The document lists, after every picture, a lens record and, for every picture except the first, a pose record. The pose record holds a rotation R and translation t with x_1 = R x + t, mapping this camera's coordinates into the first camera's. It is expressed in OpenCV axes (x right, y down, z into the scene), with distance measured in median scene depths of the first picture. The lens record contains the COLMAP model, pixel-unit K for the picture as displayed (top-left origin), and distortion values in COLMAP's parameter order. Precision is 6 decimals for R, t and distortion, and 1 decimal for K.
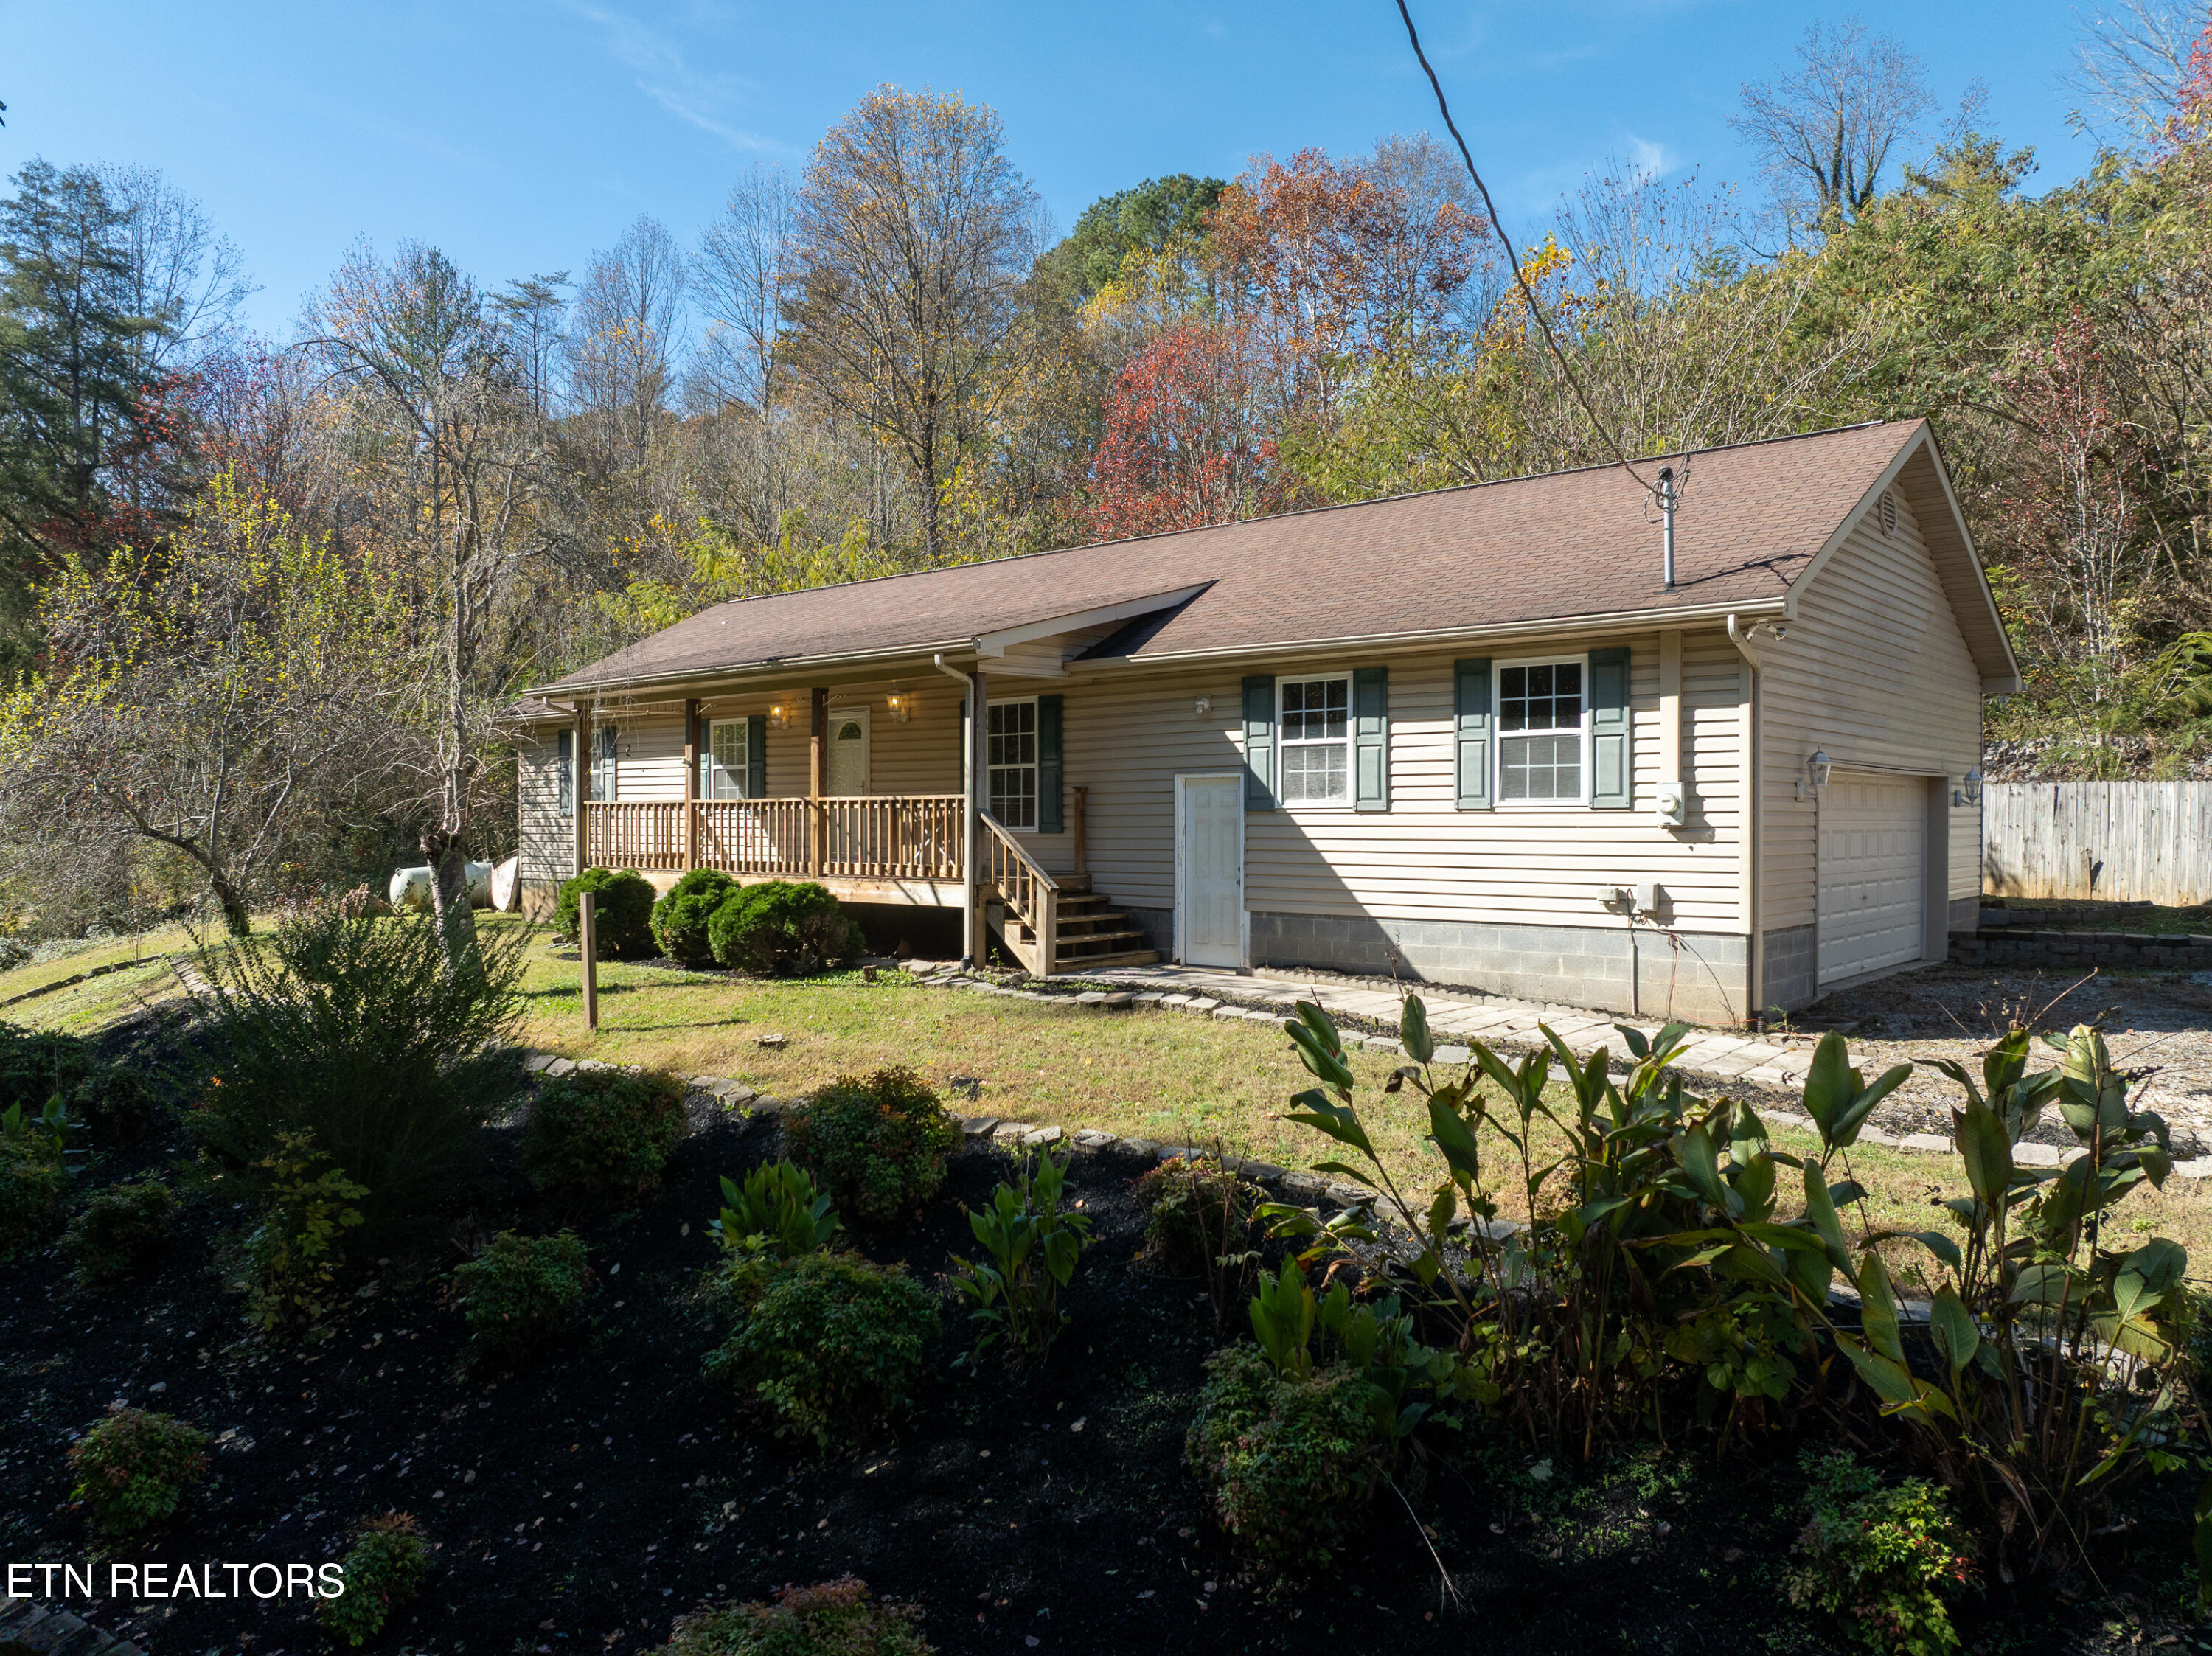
lens RADIAL K [[1555.0, 0, 1106.0], [0, 1555.0, 828.0], [0, 0, 1]] dist [-0.243119, -0.064444]
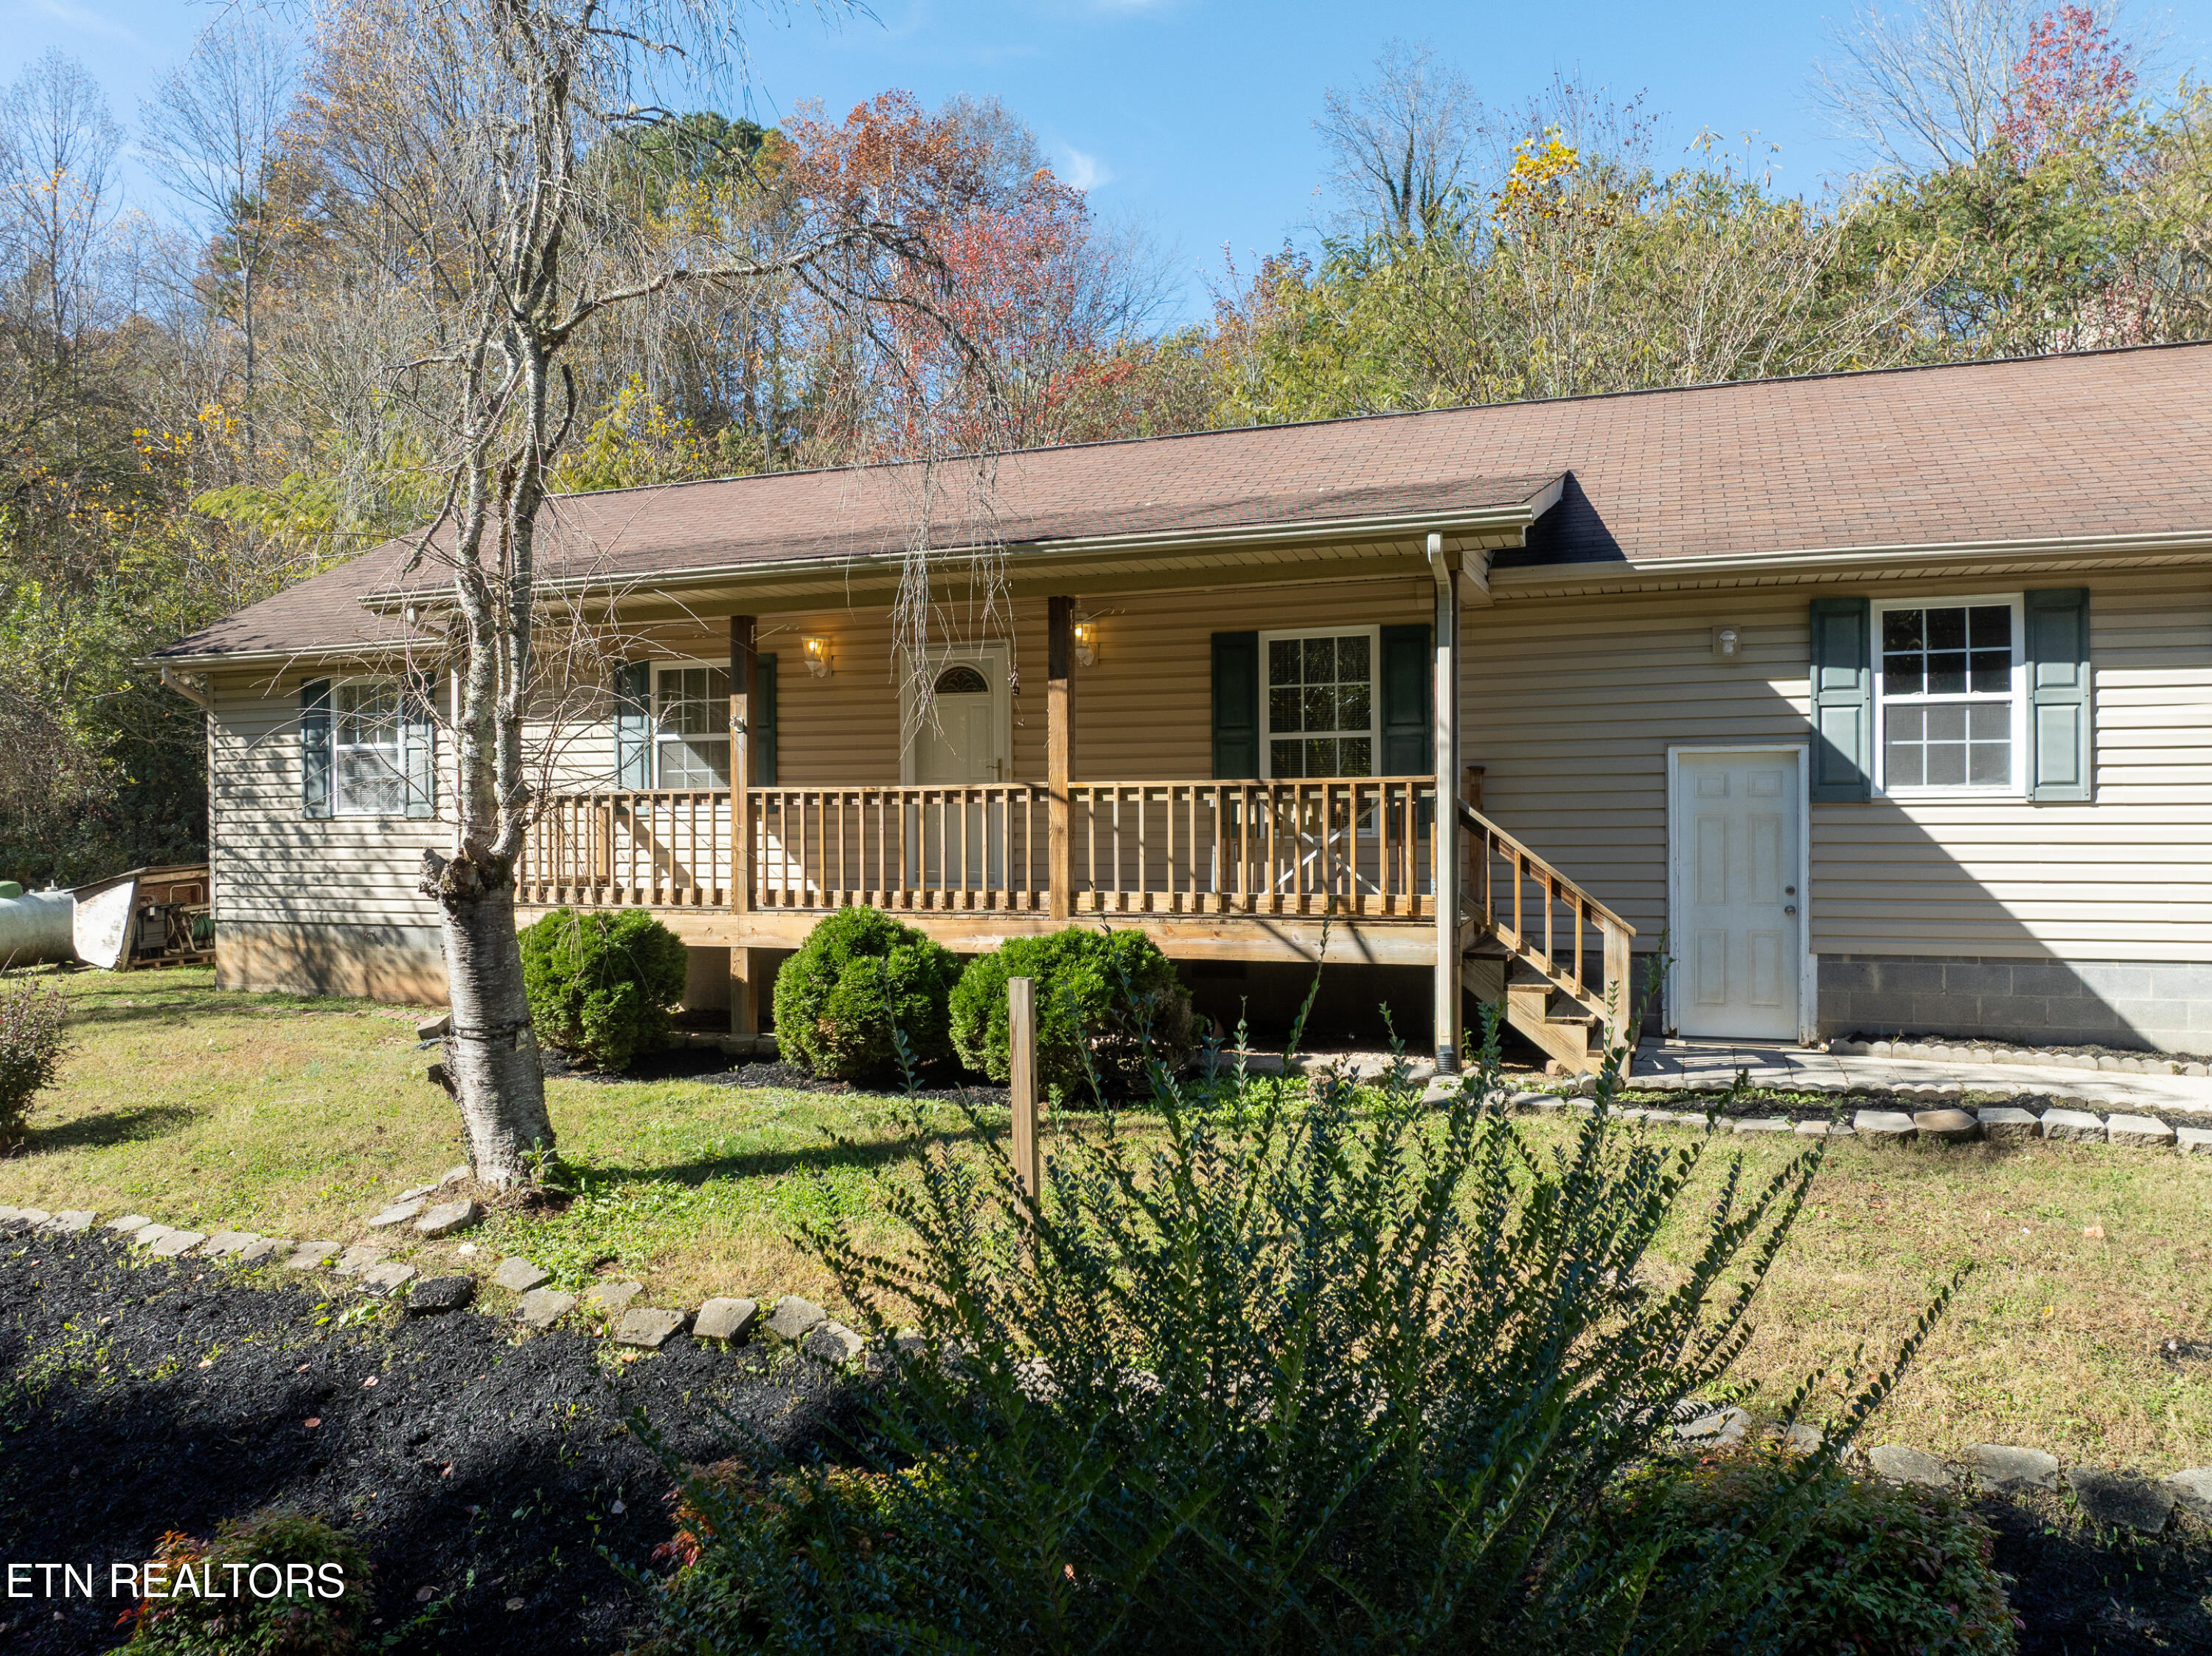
lens RADIAL K [[1709.5, 0, 1106.0], [0, 1709.5, 828.0], [0, 0, 1]] dist [-0.128698, 0.001134]
pose [[0.955232, -0.007377, 0.295766, -0.387893], [0.007804, 0.999970, -0.000264, -0.002159], [-0.295755, 0.002560, 0.955260, 0.392077]]
